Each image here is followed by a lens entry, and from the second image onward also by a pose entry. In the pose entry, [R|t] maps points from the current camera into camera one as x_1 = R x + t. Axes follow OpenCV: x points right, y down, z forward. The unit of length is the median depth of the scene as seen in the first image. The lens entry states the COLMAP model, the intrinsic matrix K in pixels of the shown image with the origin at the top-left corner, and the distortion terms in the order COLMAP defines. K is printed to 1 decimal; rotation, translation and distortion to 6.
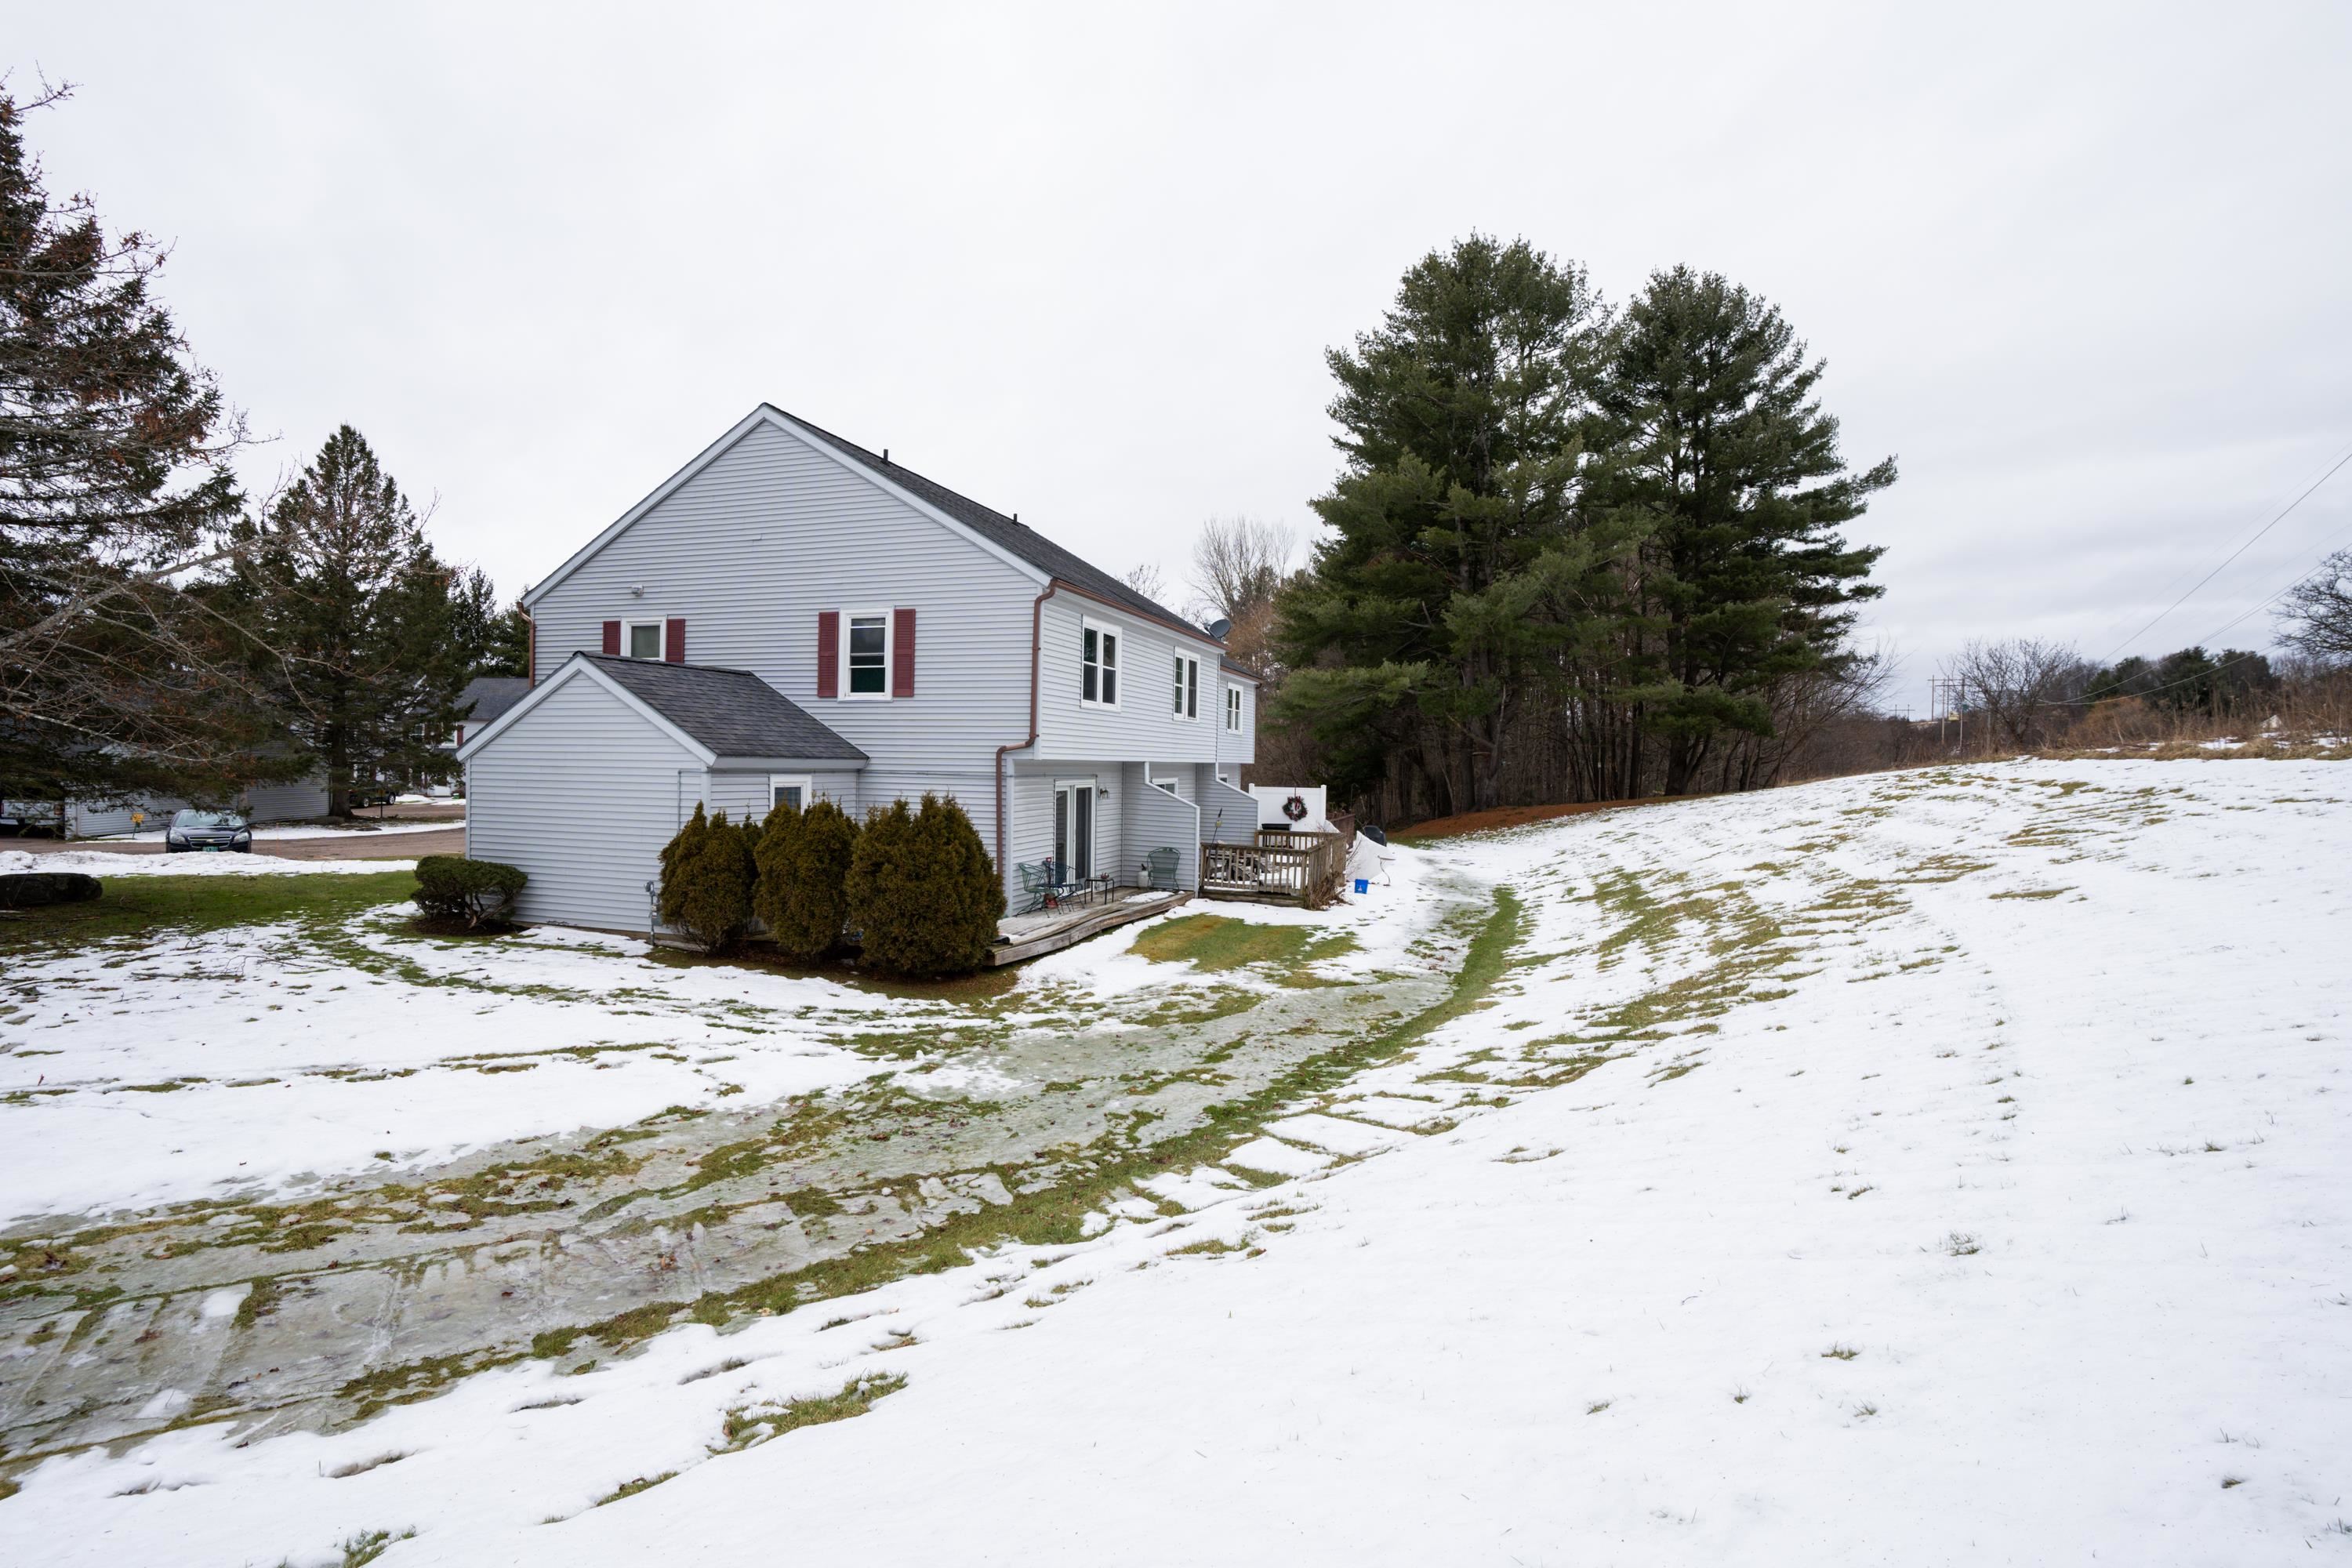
lens RADIAL K [[1177.7, 0, 1182.5], [0, 1177.7, 772.5], [0, 0, 1]] dist [-0.058659, 0.026446]
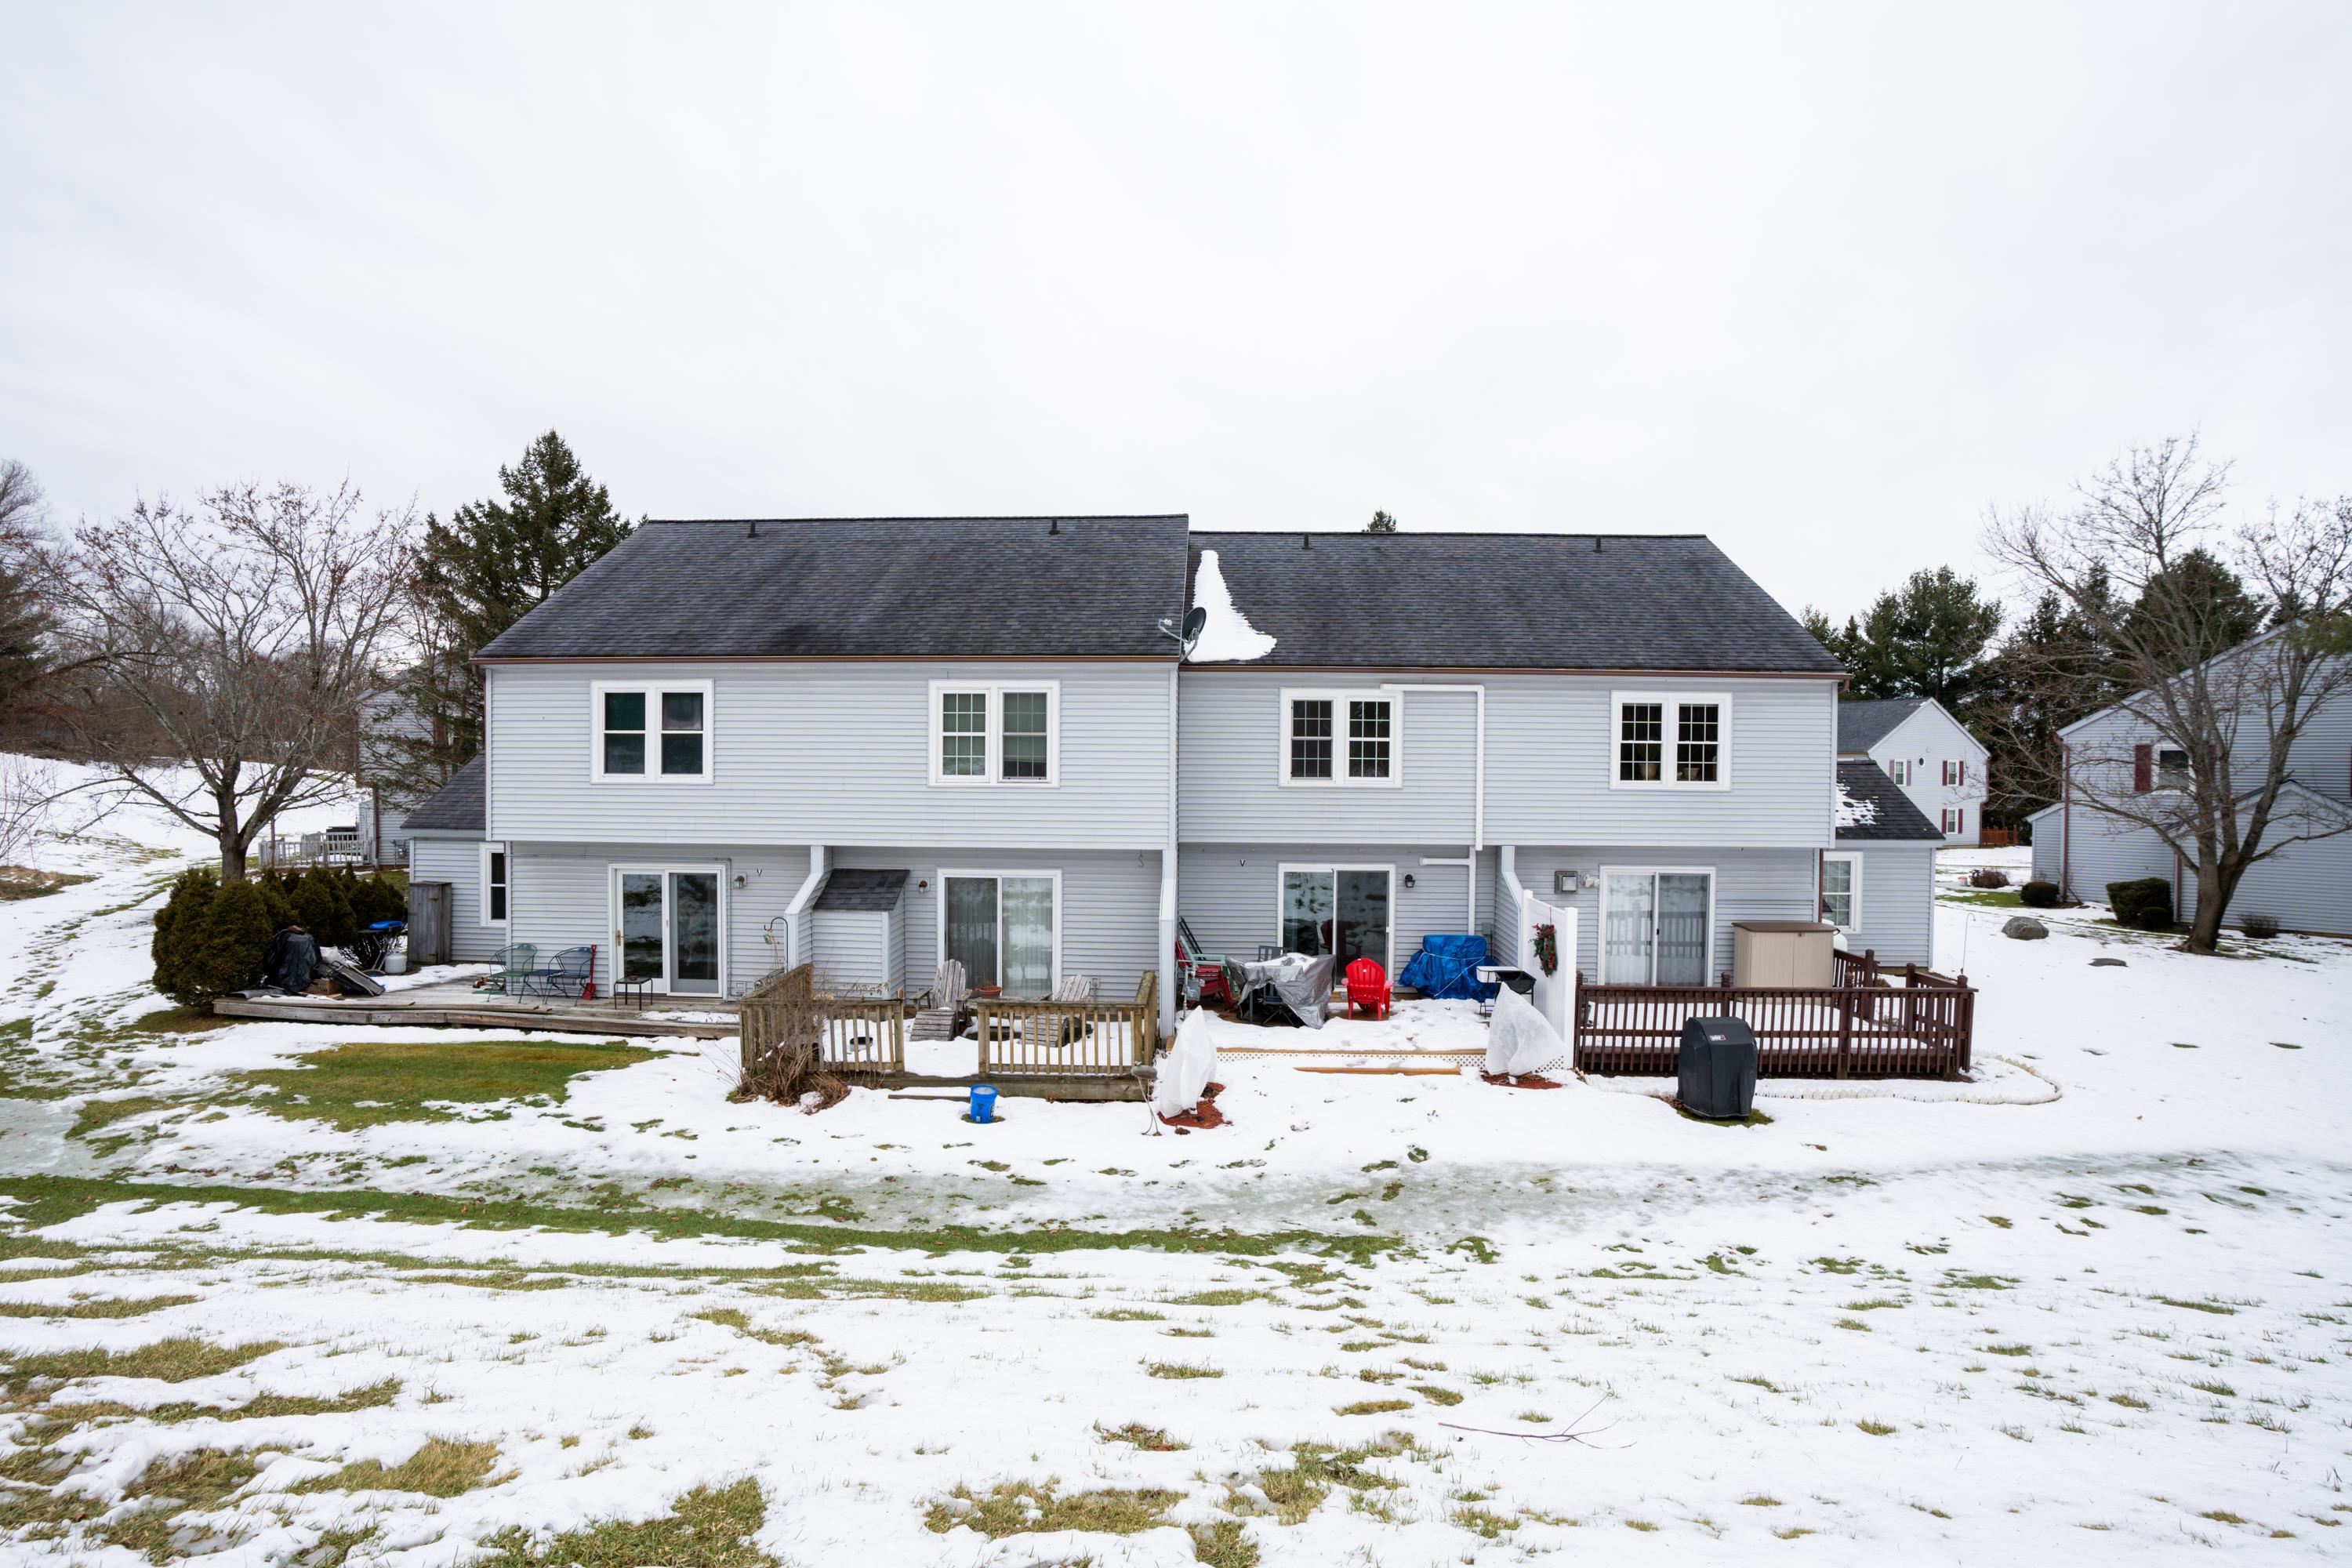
lens RADIAL K [[1132.4, 0, 1153.9], [0, 1132.4, 798.0], [0, 0, 1]] dist [-0.023633, 0.001456]
pose [[0.219312, 0.007956, -0.975622, 0.991381], [-0.010133, 0.999931, 0.005876, -0.062212], [0.975602, 0.008597, 0.219378, 1.436040]]
